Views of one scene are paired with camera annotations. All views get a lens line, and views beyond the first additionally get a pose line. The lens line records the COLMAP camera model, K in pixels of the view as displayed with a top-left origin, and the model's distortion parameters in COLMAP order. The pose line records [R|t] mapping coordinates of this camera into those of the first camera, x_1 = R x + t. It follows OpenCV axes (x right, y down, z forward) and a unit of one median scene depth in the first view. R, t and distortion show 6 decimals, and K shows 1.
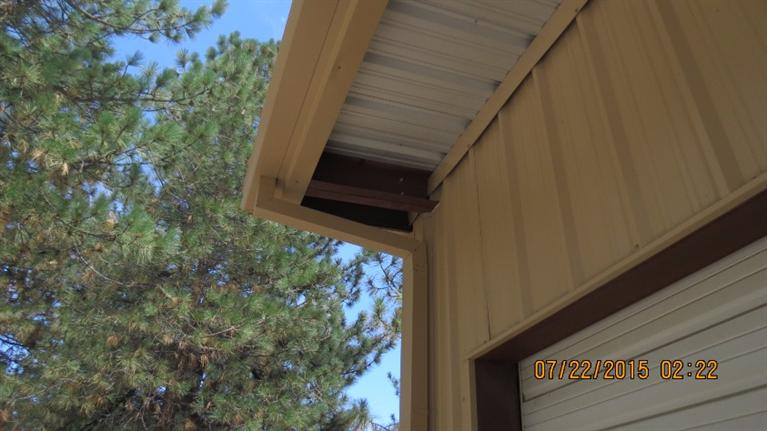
lens RADIAL K [[539.9, 0, 383.5], [0, 539.9, 215.5], [0, 0, 1]] dist [-0.034373, 0.004910]
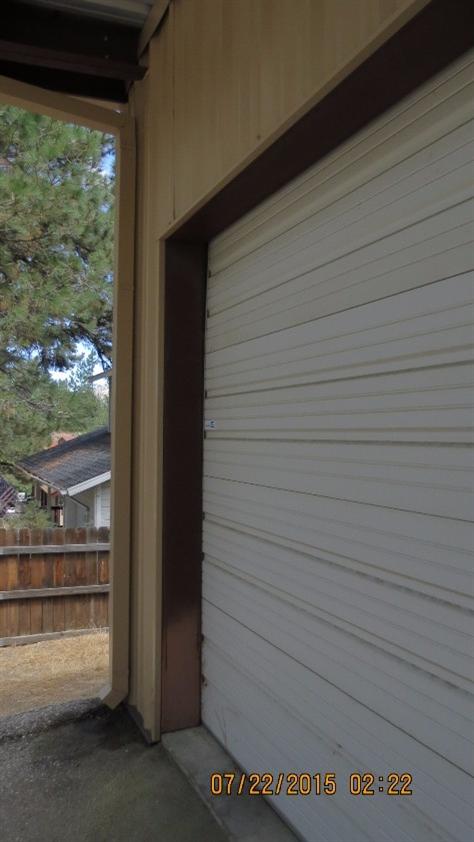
lens RADIAL K [[592.7, 0, 237.0], [0, 592.7, 421.0], [0, 0, 1]] dist [-0.034373, 0.004910]
pose [[0.995854, -0.031038, 0.085510, 0.143286], [-0.018435, 0.851632, 0.523815, -0.036057], [-0.089082, -0.523220, 0.847529, -0.160760]]
